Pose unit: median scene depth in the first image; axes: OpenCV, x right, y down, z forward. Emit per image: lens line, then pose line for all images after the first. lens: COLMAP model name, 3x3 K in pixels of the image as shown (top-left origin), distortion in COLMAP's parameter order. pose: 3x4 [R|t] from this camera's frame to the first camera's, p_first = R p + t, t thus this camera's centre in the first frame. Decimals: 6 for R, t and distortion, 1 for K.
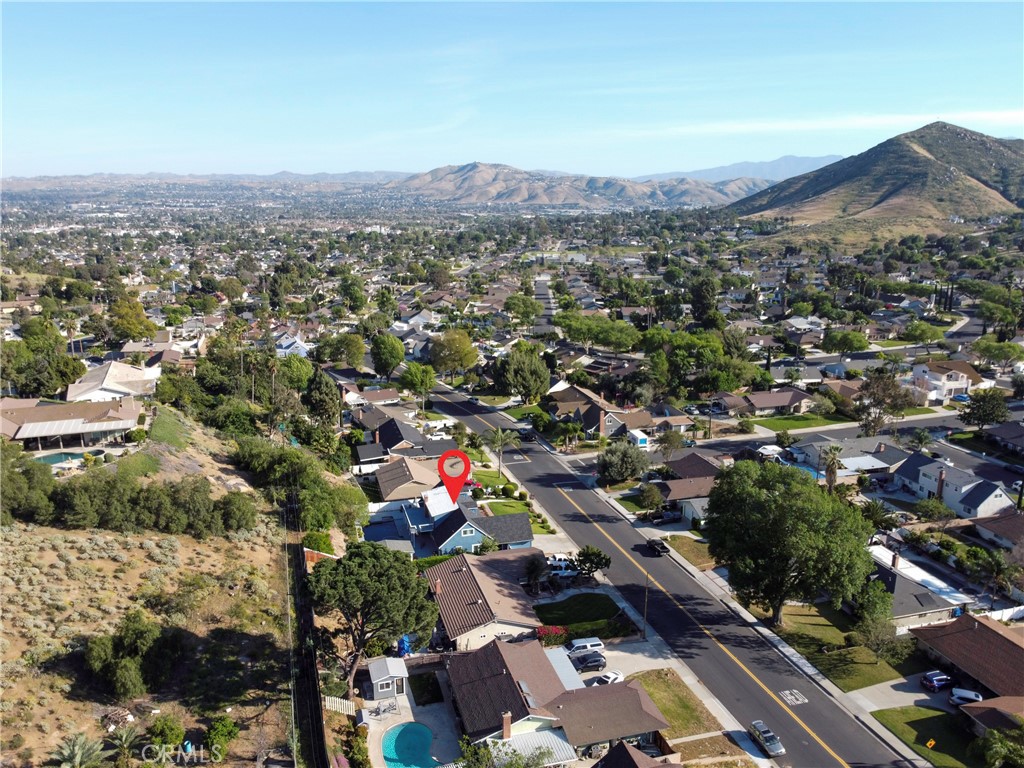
lens RADIAL K [[777.3, 0, 512.1], [0, 777.3, 384.5], [0, 0, 1]] dist [0.002544, 0.000716]
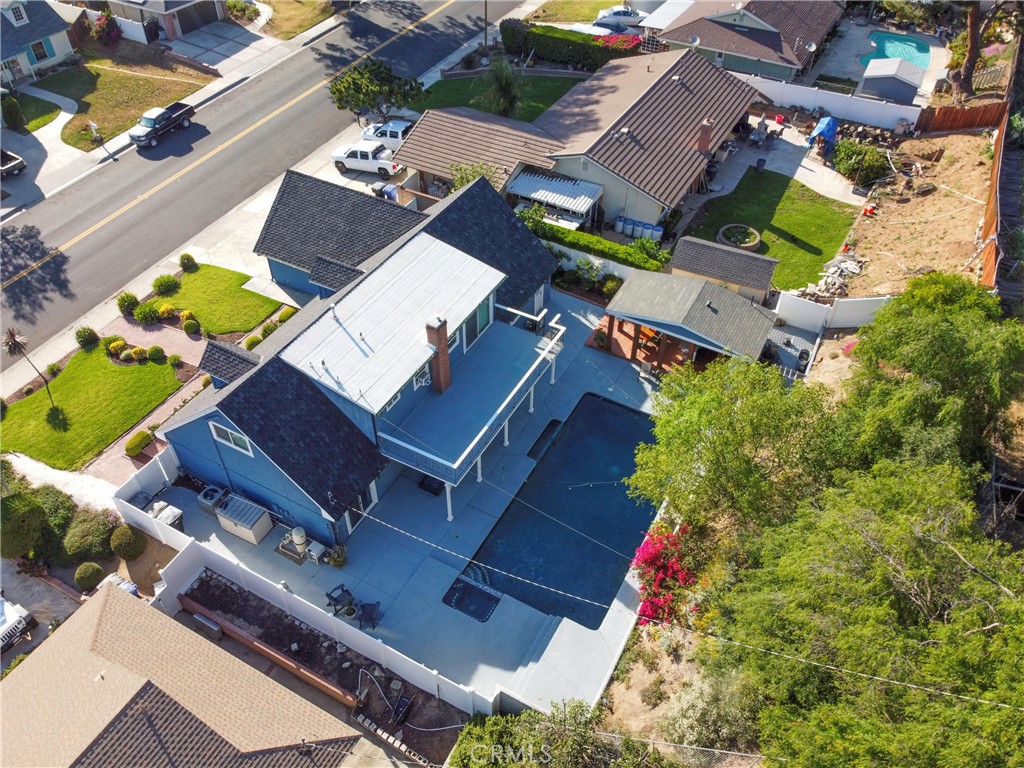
lens RADIAL K [[777.3, 0, 511.9], [0, 777.3, 391.5], [0, 0, 1]] dist [0.002544, 0.000716]
pose [[-0.710584, -0.503186, 0.491806, -0.216465], [0.151851, 0.572829, 0.805486, -0.034231], [-0.687031, 0.647047, -0.330634, 0.891002]]
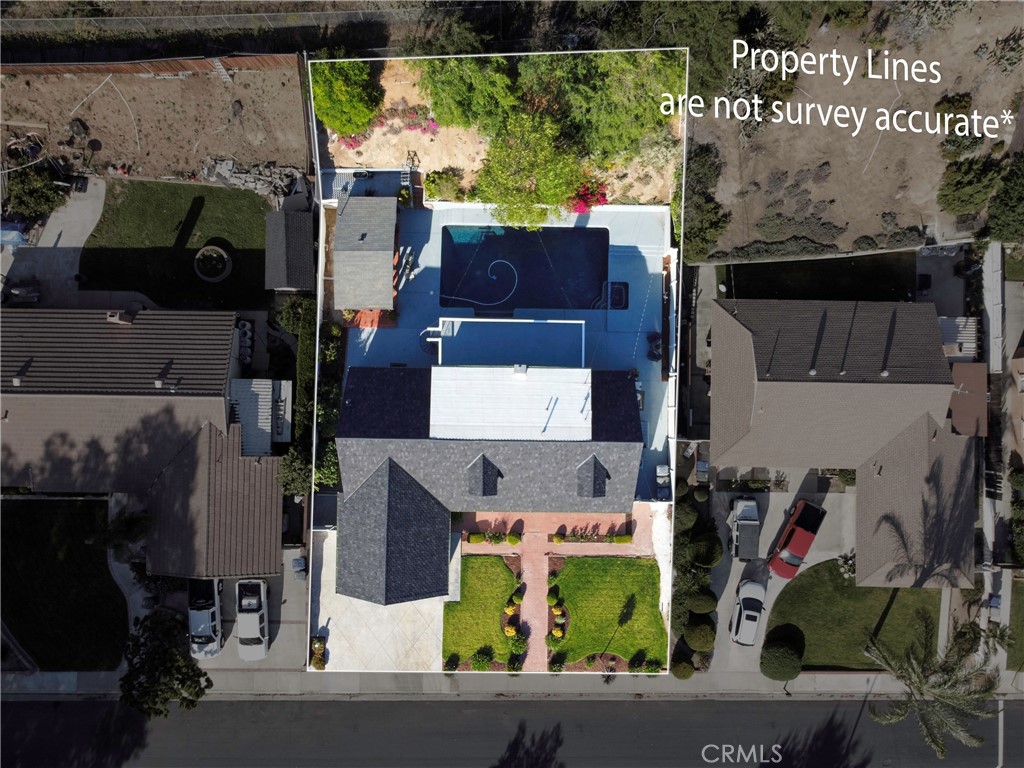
lens RADIAL K [[777.3, 0, 518.2], [0, 777.3, 388.2], [0, 0, 1]] dist [0.002544, 0.000716]
pose [[-0.290544, 0.955934, -0.042118, -0.072669], [-0.244929, -0.031749, 0.969021, -0.186913], [0.924983, 0.291859, 0.243360, 0.751227]]
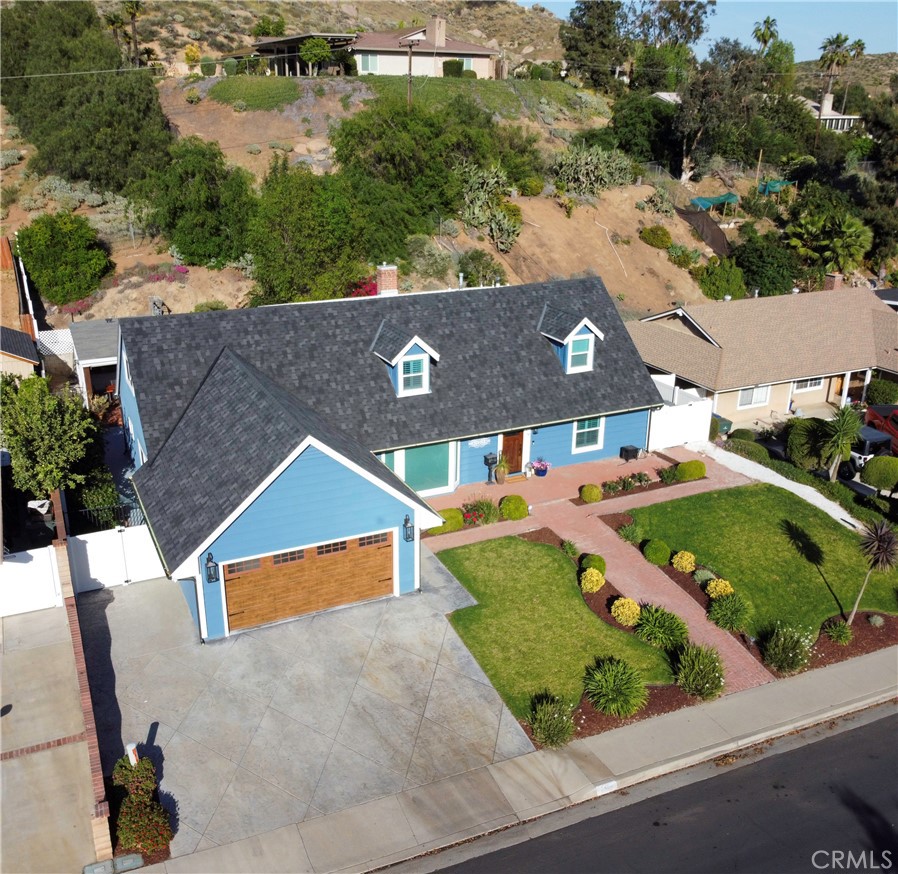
lens RADIAL K [[889.7, 0, 441.0], [0, 889.7, 437.3], [0, 0, 1]] dist [-0.000622, 0.000000]
pose [[0.163956, 0.353597, -0.920917, 0.149660], [-0.234969, 0.920679, 0.311673, 0.079324], [0.958075, 0.165287, 0.234035, 0.790633]]
